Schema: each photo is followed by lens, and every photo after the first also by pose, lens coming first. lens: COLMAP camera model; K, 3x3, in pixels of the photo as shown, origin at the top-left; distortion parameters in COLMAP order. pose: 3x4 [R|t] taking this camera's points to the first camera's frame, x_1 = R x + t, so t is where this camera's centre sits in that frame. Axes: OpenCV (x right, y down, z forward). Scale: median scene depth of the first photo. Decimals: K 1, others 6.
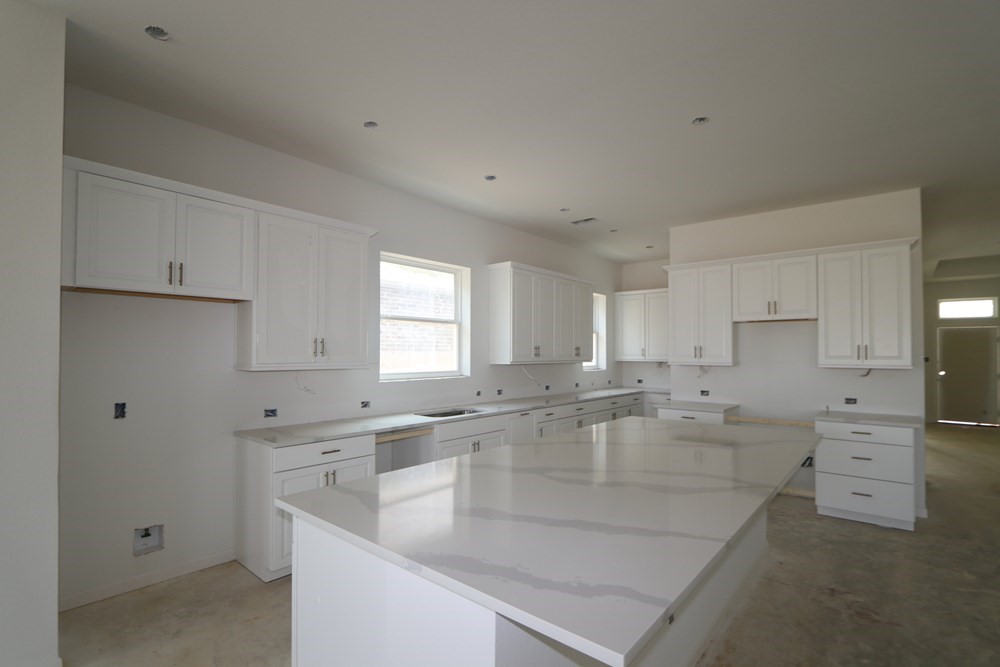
lens RADIAL K [[474.1, 0, 489.5], [0, 474.1, 343.2], [0, 0, 1]] dist [-0.004571, -0.001069]
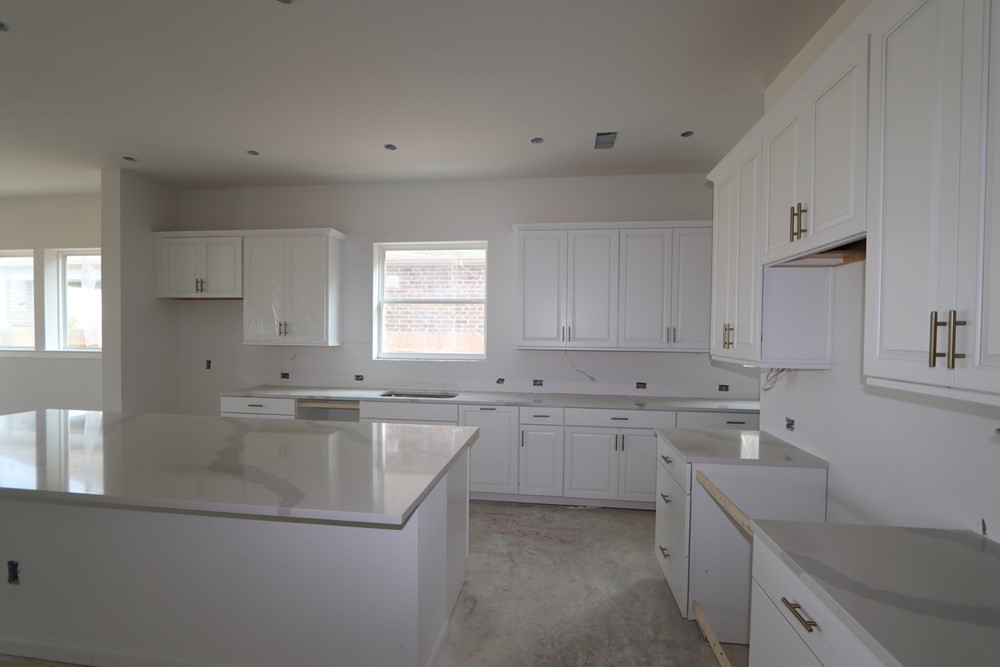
lens RADIAL K [[474.1, 0, 489.5], [0, 474.1, 343.2], [0, 0, 1]] dist [-0.004571, -0.001069]
pose [[0.533025, 0.023307, -0.845778, 0.845937], [0.009263, 0.999400, 0.033378, 0.007655], [0.846049, -0.025625, 0.532489, 0.614566]]
